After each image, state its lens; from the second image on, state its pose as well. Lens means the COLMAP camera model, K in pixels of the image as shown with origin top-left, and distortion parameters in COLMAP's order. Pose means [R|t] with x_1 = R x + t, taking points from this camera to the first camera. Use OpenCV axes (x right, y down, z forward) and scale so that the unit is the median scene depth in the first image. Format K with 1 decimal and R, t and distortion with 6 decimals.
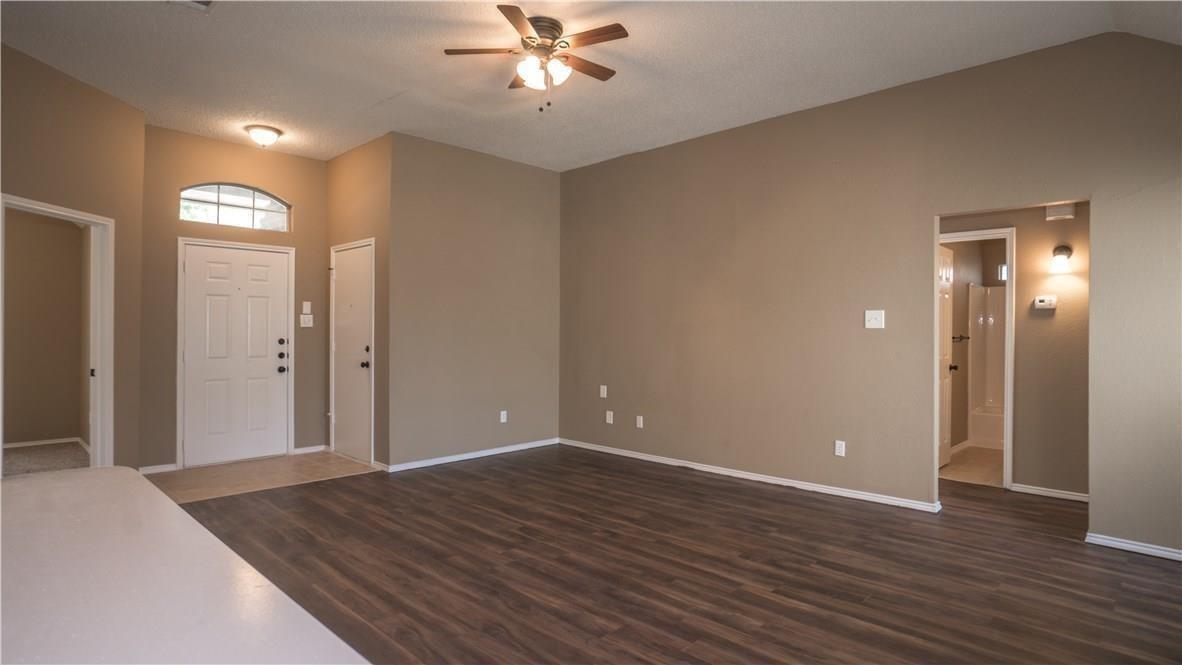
lens RADIAL K [[623.0, 0, 601.9], [0, 623.0, 328.7], [0, 0, 1]] dist [-0.035701, -0.000316]
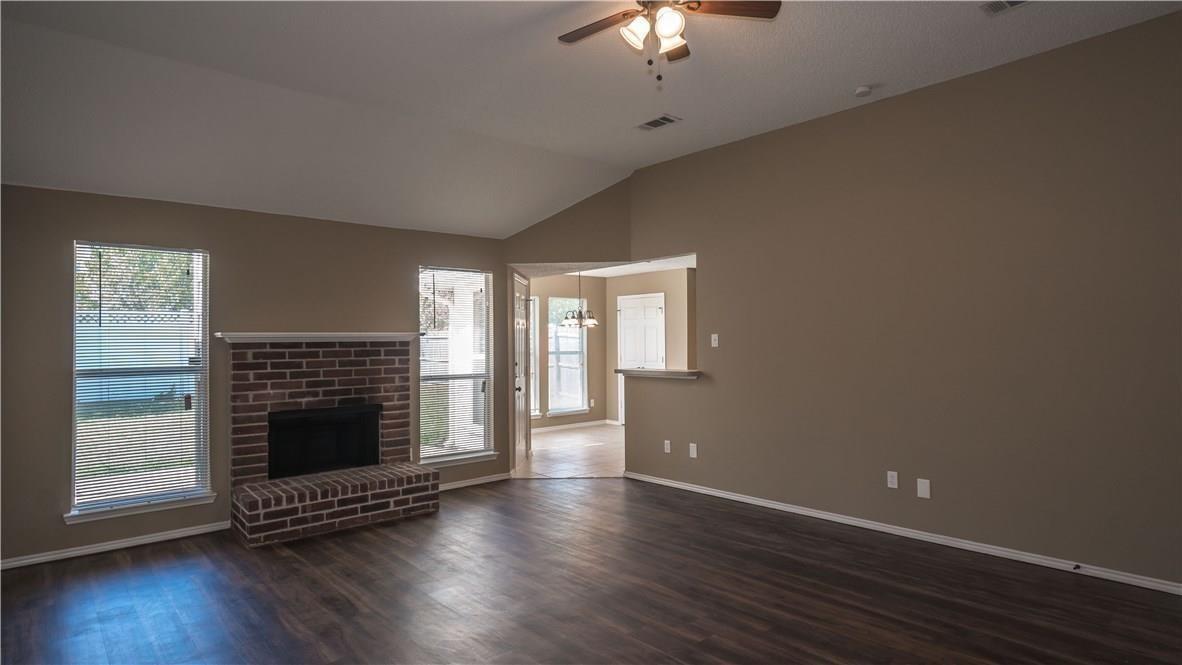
lens RADIAL K [[623.0, 0, 586.1], [0, 623.0, 330.4], [0, 0, 1]] dist [-0.035701, -0.000316]
pose [[-0.994970, 0.009228, 0.099746, -0.068326], [0.006794, 0.999672, -0.024709, -0.014502], [-0.099941, -0.023907, -0.994706, 1.532333]]
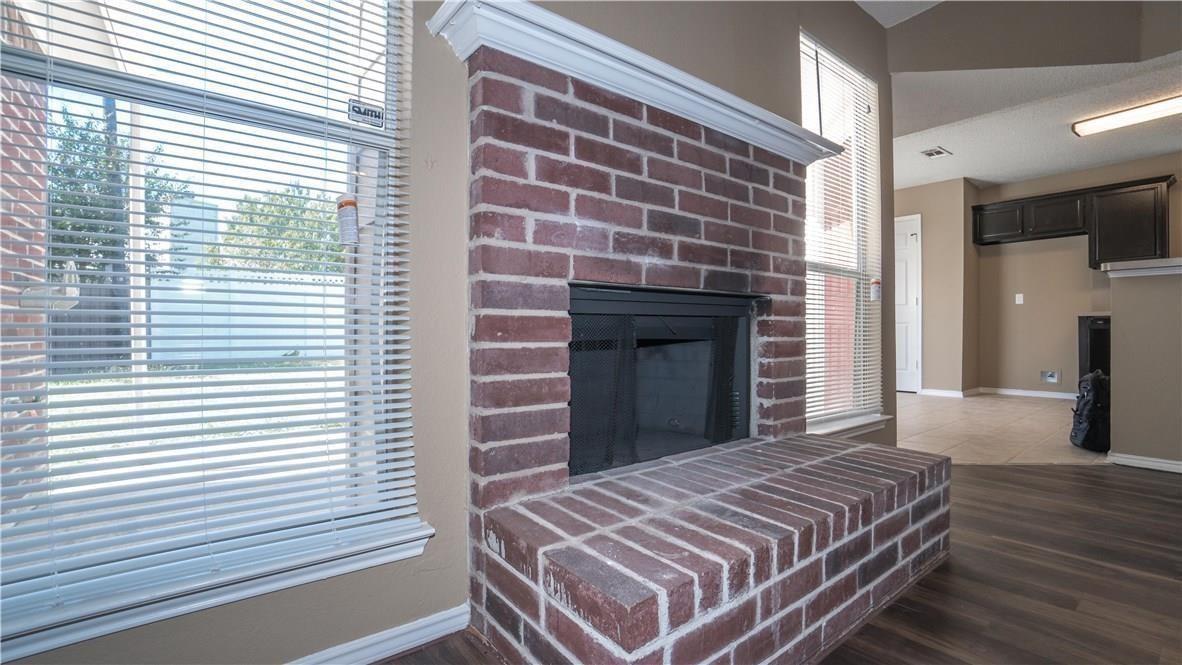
lens RADIAL K [[521.5, 0, 595.7], [0, 521.5, 326.5], [0, 0, 1]] dist [-0.034096, 0.000104]
pose [[-0.988707, -0.005800, 0.149750, 0.568928], [-0.007986, 0.999870, -0.014000, 0.137737], [-0.149649, -0.015038, -0.988625, 0.769047]]
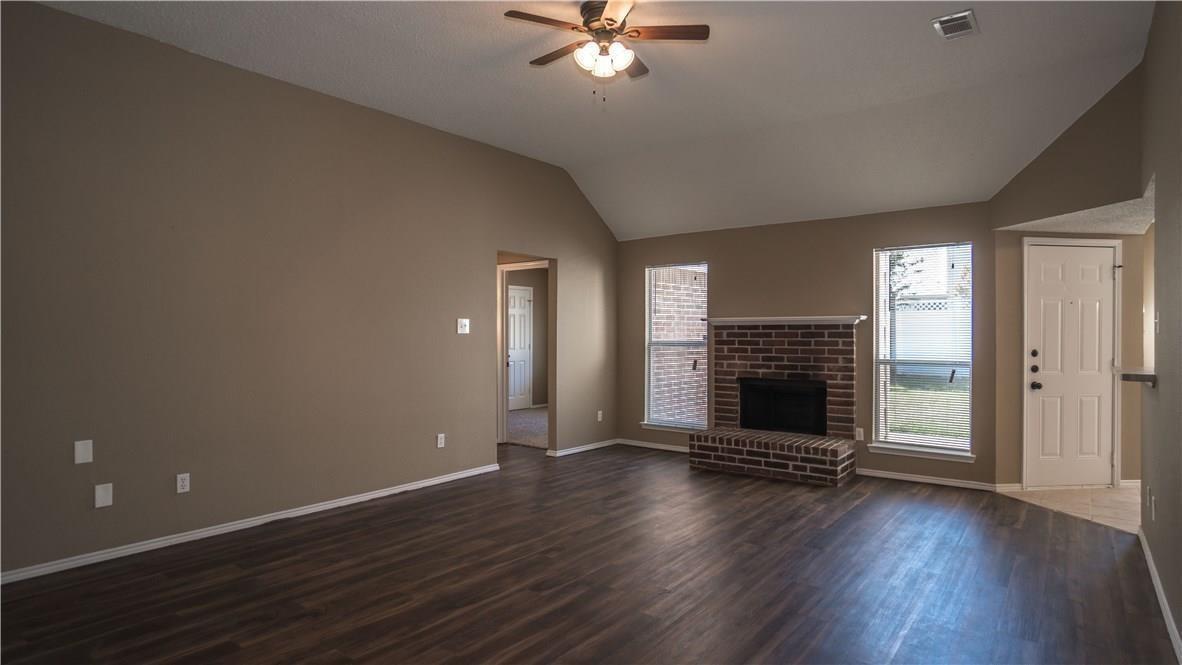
lens RADIAL K [[623.0, 0, 597.8], [0, 623.0, 332.2], [0, 0, 1]] dist [-0.035701, -0.000316]
pose [[-0.097572, -0.004584, 0.995218, -0.871876], [-0.005342, 0.999977, 0.004082, -0.011276], [-0.995214, -0.004918, -0.097594, 0.943405]]
